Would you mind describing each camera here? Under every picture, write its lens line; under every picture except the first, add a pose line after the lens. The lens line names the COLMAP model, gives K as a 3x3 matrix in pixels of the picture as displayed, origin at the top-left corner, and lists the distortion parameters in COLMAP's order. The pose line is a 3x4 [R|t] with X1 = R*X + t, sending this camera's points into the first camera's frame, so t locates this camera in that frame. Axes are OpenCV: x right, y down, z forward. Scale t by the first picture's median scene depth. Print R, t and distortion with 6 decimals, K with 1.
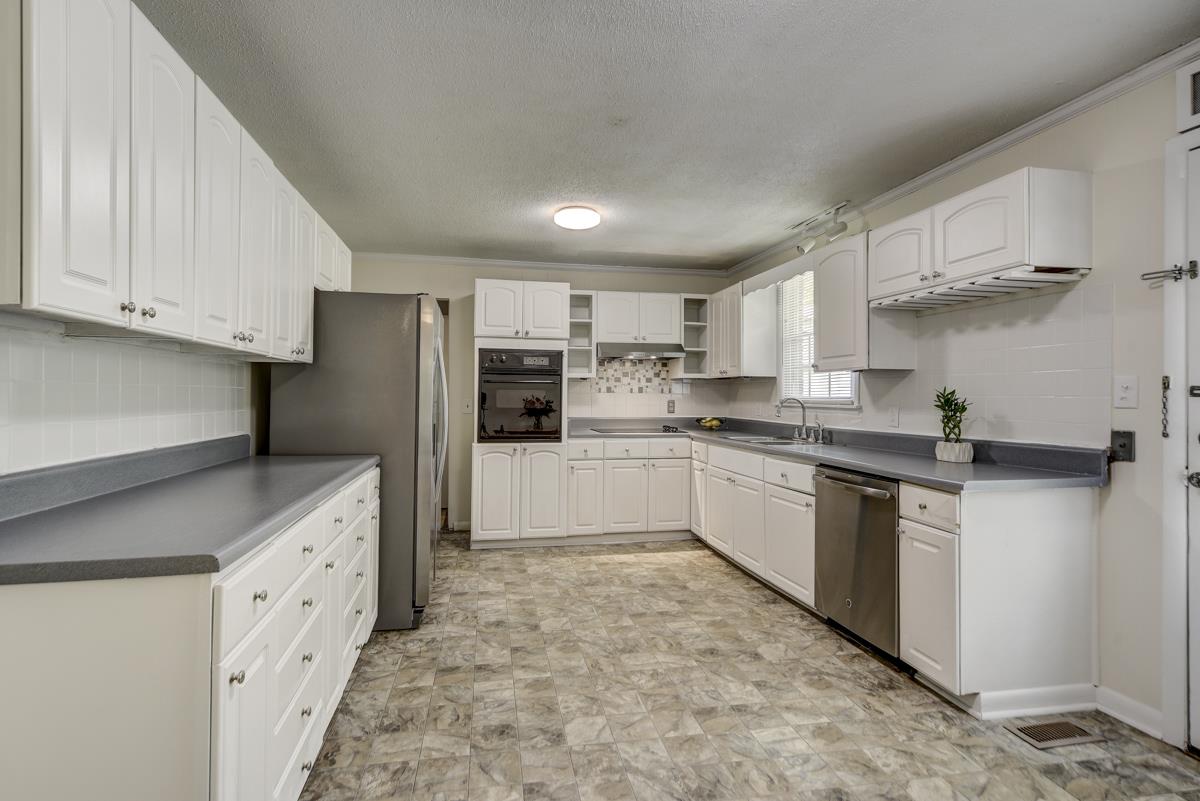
lens RADIAL K [[574.6, 0, 597.0], [0, 574.6, 398.4], [0, 0, 1]] dist [0.001727, 0.000348]
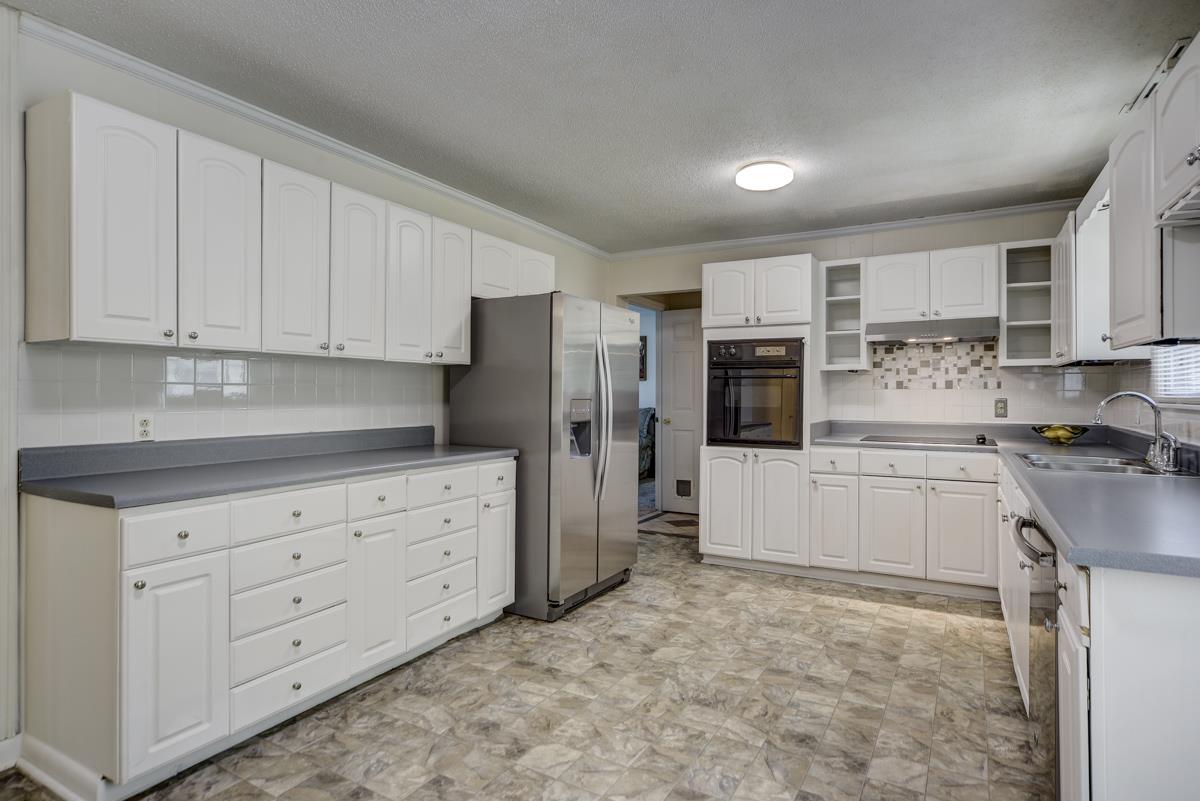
lens RADIAL K [[643.7, 0, 612.9], [0, 643.7, 396.6], [0, 0, 1]] dist [-0.001465, 0.000430]
pose [[0.764116, -0.003849, -0.645067, 0.331541], [0.000579, 0.999986, -0.005281, 0.005607], [0.645079, 0.003661, 0.764107, 0.132251]]
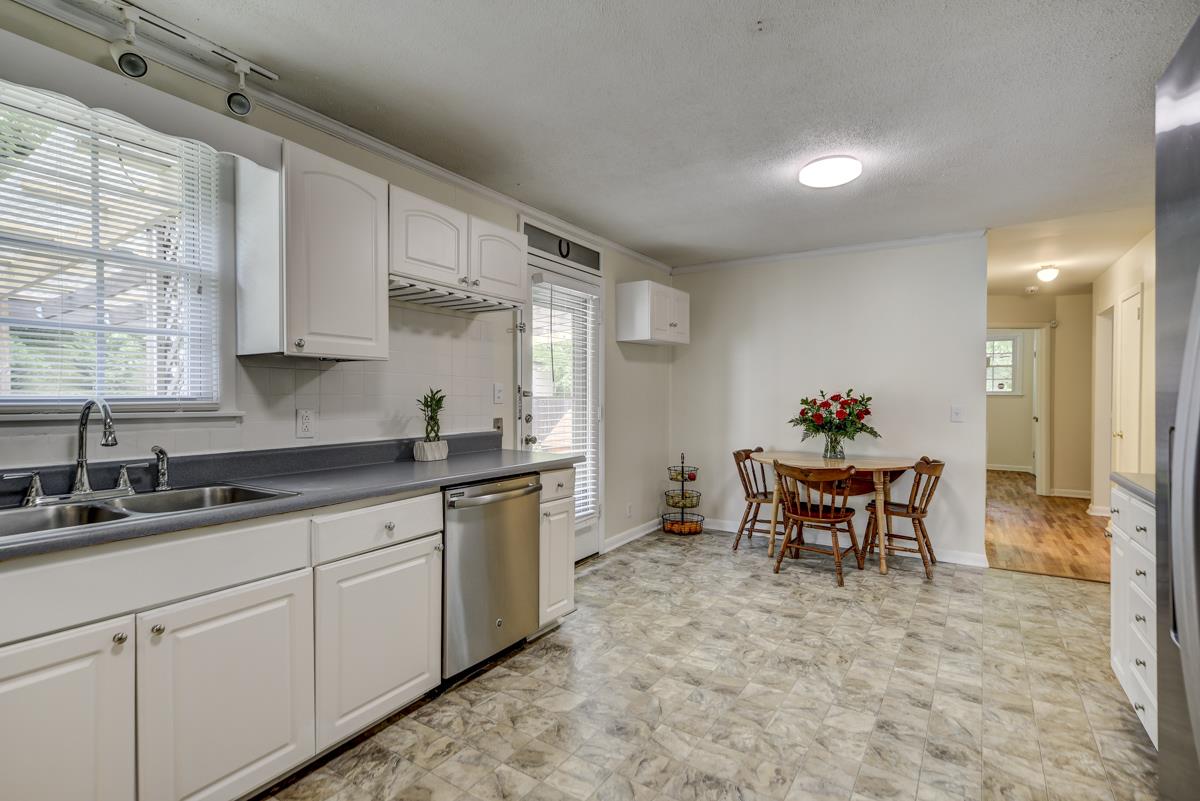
lens RADIAL K [[574.6, 0, 597.0], [0, 574.6, 398.4], [0, 0, 1]] dist [0.001727, 0.000348]
pose [[-0.709623, -0.011549, 0.704487, -0.194218], [-0.005097, 0.999924, 0.011259, -0.007782], [-0.704563, 0.004399, -0.709628, 0.954214]]
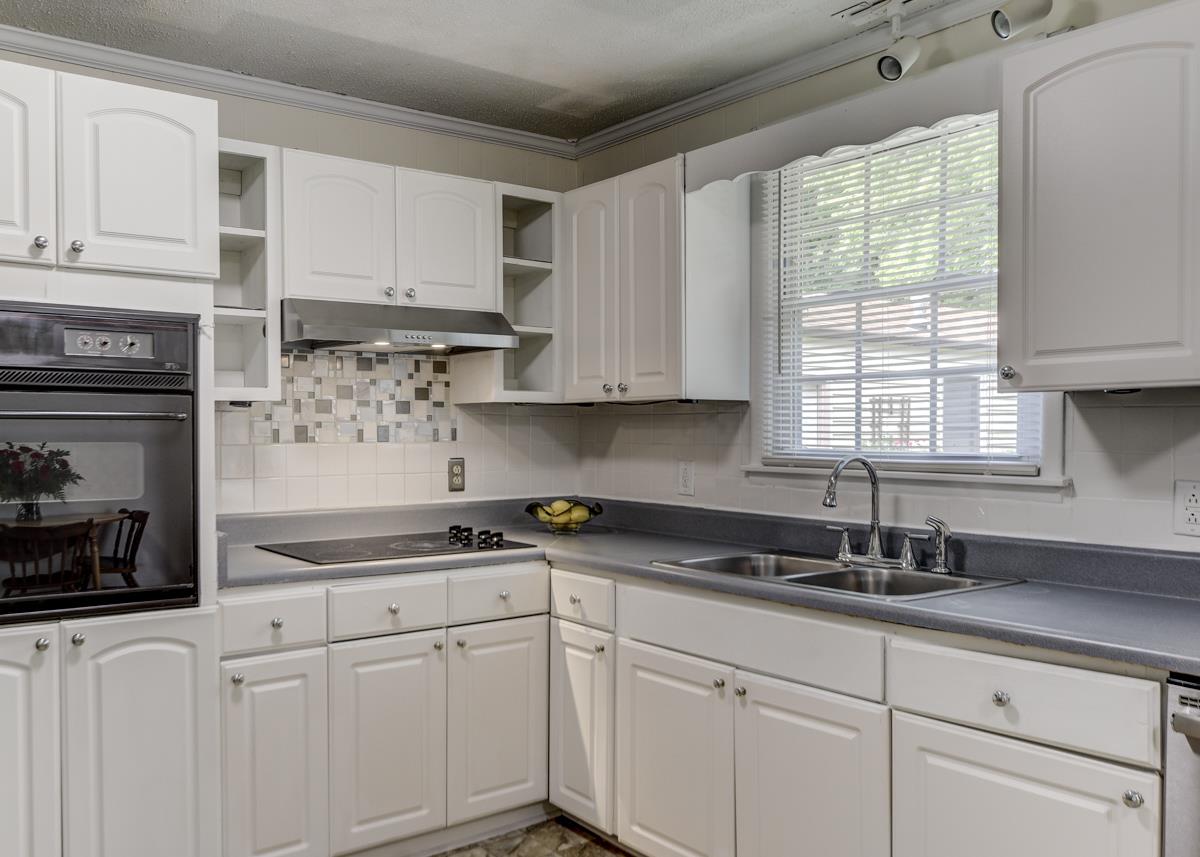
lens RADIAL K [[995.5, 0, 543.2], [0, 995.5, 459.7], [0, 0, 1]] dist [0.002756, 0.005361]
pose [[0.913078, -0.020400, 0.407275, -0.114029], [0.008927, 0.999509, 0.030051, -0.019330], [-0.407688, -0.023803, 0.912811, 0.435352]]
